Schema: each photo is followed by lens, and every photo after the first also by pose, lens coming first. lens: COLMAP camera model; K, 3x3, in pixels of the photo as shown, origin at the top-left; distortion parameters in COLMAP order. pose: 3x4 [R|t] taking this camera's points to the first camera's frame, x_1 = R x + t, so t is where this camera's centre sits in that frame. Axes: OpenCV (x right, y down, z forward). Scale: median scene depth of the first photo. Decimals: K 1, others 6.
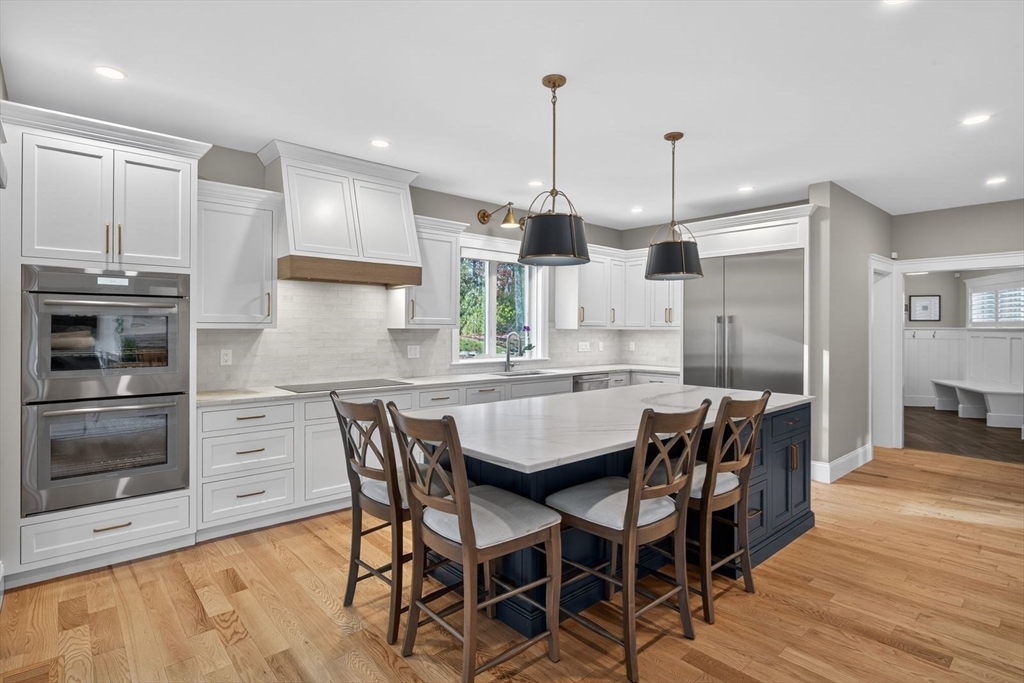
lens RADIAL K [[509.9, 0, 513.5], [0, 509.9, 332.7], [0, 0, 1]] dist [-0.013455, 0.004996]
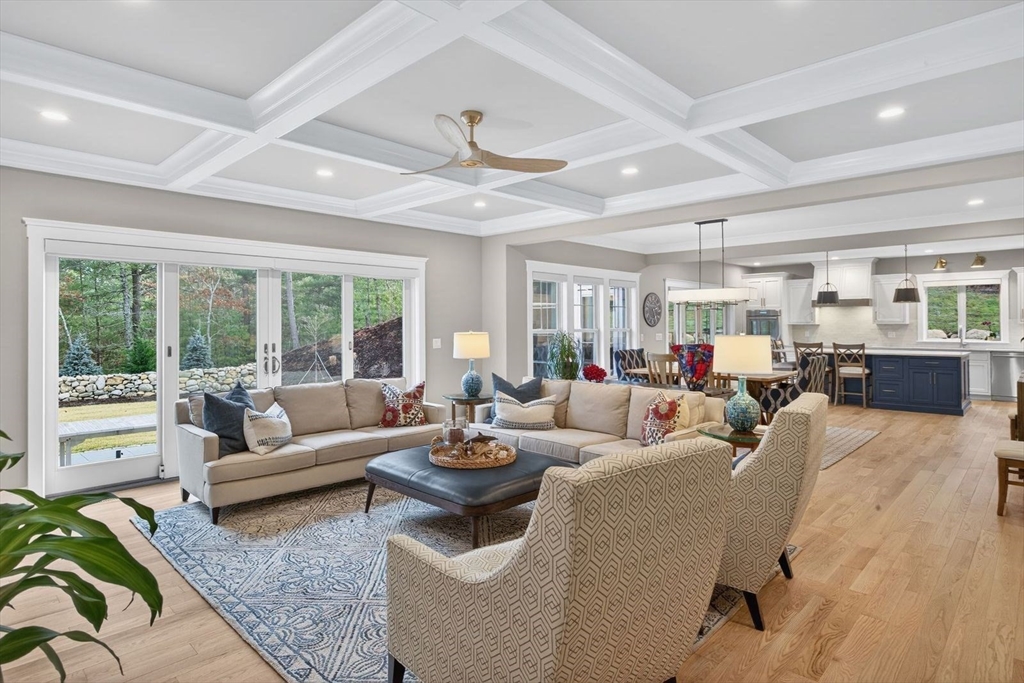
lens RADIAL K [[571.6, 0, 511.6], [0, 571.6, 317.3], [0, 0, 1]] dist [-0.004371, -0.000856]
pose [[0.101454, -0.018125, -0.994675, 2.297096], [-0.004450, 0.999816, -0.018673, 0.018388], [0.994830, 0.006321, 0.101354, -0.935950]]
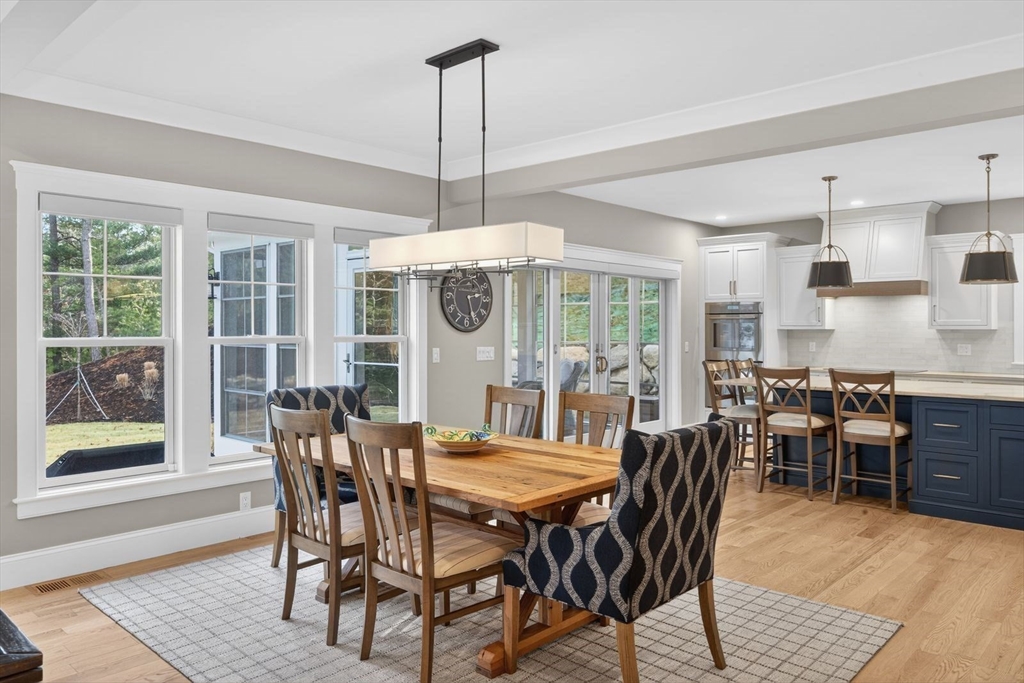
lens RADIAL K [[728.1, 0, 512.8], [0, 728.1, 327.3], [0, 0, 1]] dist [0.001378, 0.003573]
pose [[0.113513, -0.006217, -0.993517, 1.461185], [-0.009753, 0.999925, -0.007371, 0.011324], [0.993489, 0.010527, 0.113444, -0.188089]]
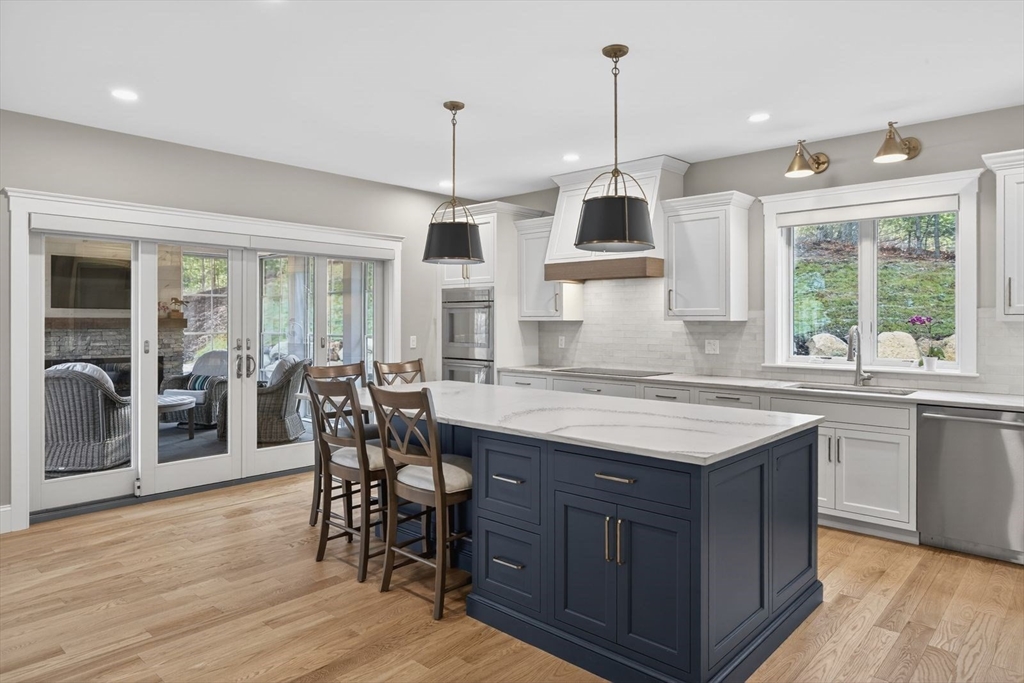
lens RADIAL K [[635.8, 0, 517.3], [0, 635.8, 320.6], [0, 0, 1]] dist [-0.008119, -0.002475]
pose [[0.115852, -0.004556, -0.993256, 0.967152], [-0.009038, 0.999943, -0.005641, 0.002152], [0.993225, 0.009631, 0.115804, 0.618995]]
